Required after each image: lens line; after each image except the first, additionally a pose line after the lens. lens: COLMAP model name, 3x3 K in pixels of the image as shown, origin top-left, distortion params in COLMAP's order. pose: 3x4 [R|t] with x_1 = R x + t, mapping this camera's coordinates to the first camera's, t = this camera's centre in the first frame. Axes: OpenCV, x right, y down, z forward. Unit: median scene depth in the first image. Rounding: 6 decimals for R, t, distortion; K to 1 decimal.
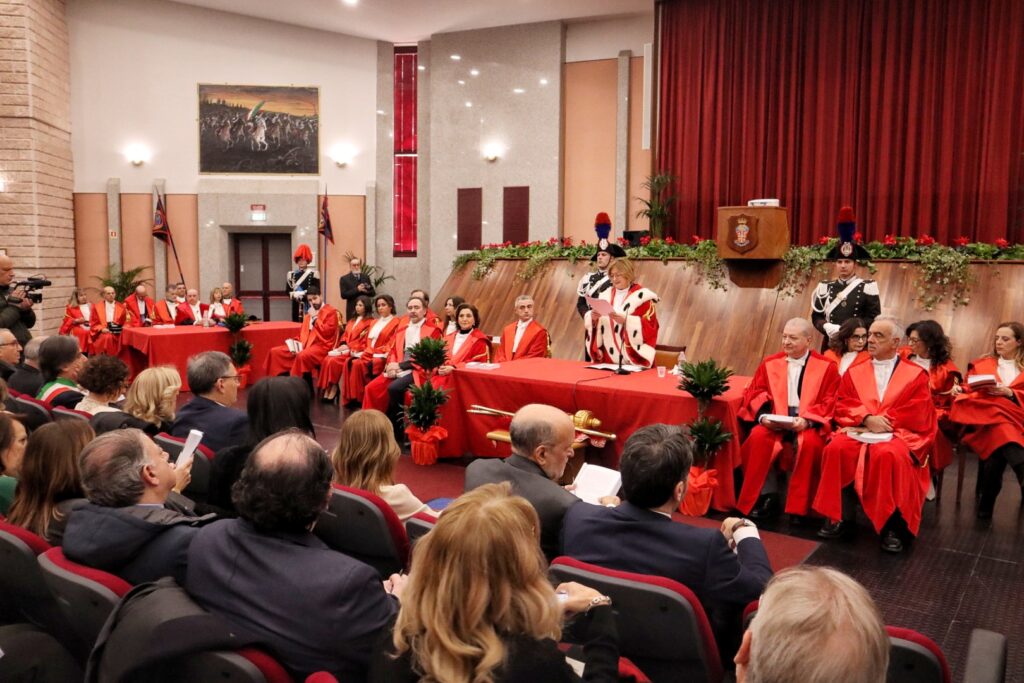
lens RADIAL K [[983.9, 0, 512.0], [0, 983.9, 341.5], [0, 0, 1]] dist [-0.051805, 0.008358]
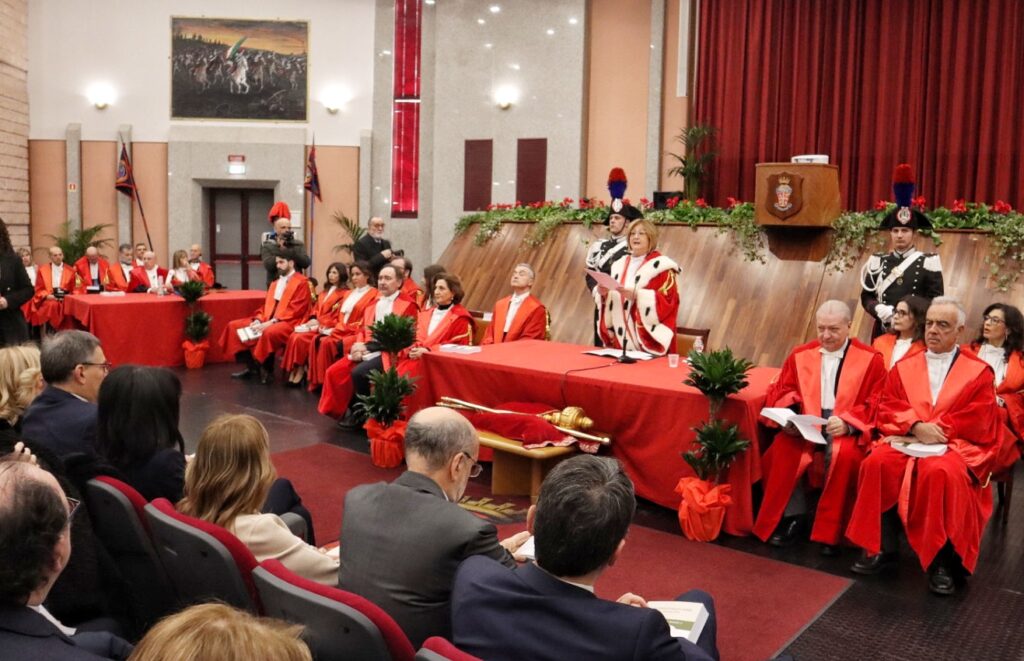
lens RADIAL K [[1119.5, 0, 514.4], [0, 1119.5, 318.1], [0, 0, 1]] dist [-0.079910, -0.014495]
pose [[0.999650, 0.017580, -0.019755, 0.019460], [-0.017549, 0.999845, 0.001716, -0.002144], [0.019782, -0.001369, 0.999803, 0.033047]]
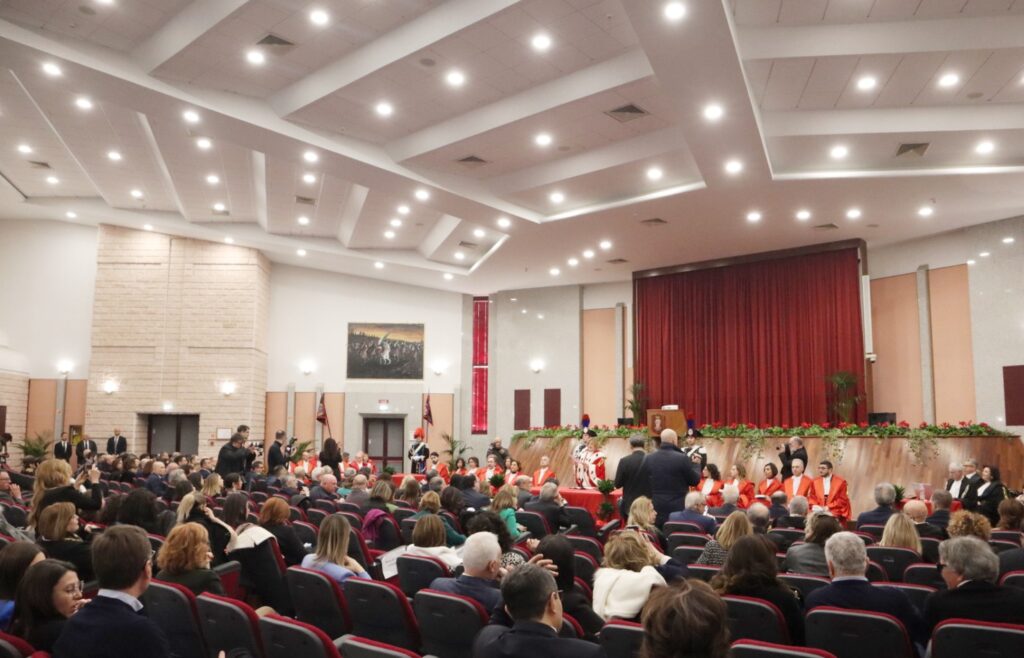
lens RADIAL K [[827.3, 0, 490.2], [0, 827.3, 330.0], [0, 0, 1]] dist [-0.138505, -0.000918]
pose [[0.996043, -0.012677, -0.087966, 0.039173], [-0.005850, 0.978277, -0.207221, 0.036936], [0.088682, 0.206916, 0.974331, -0.509049]]
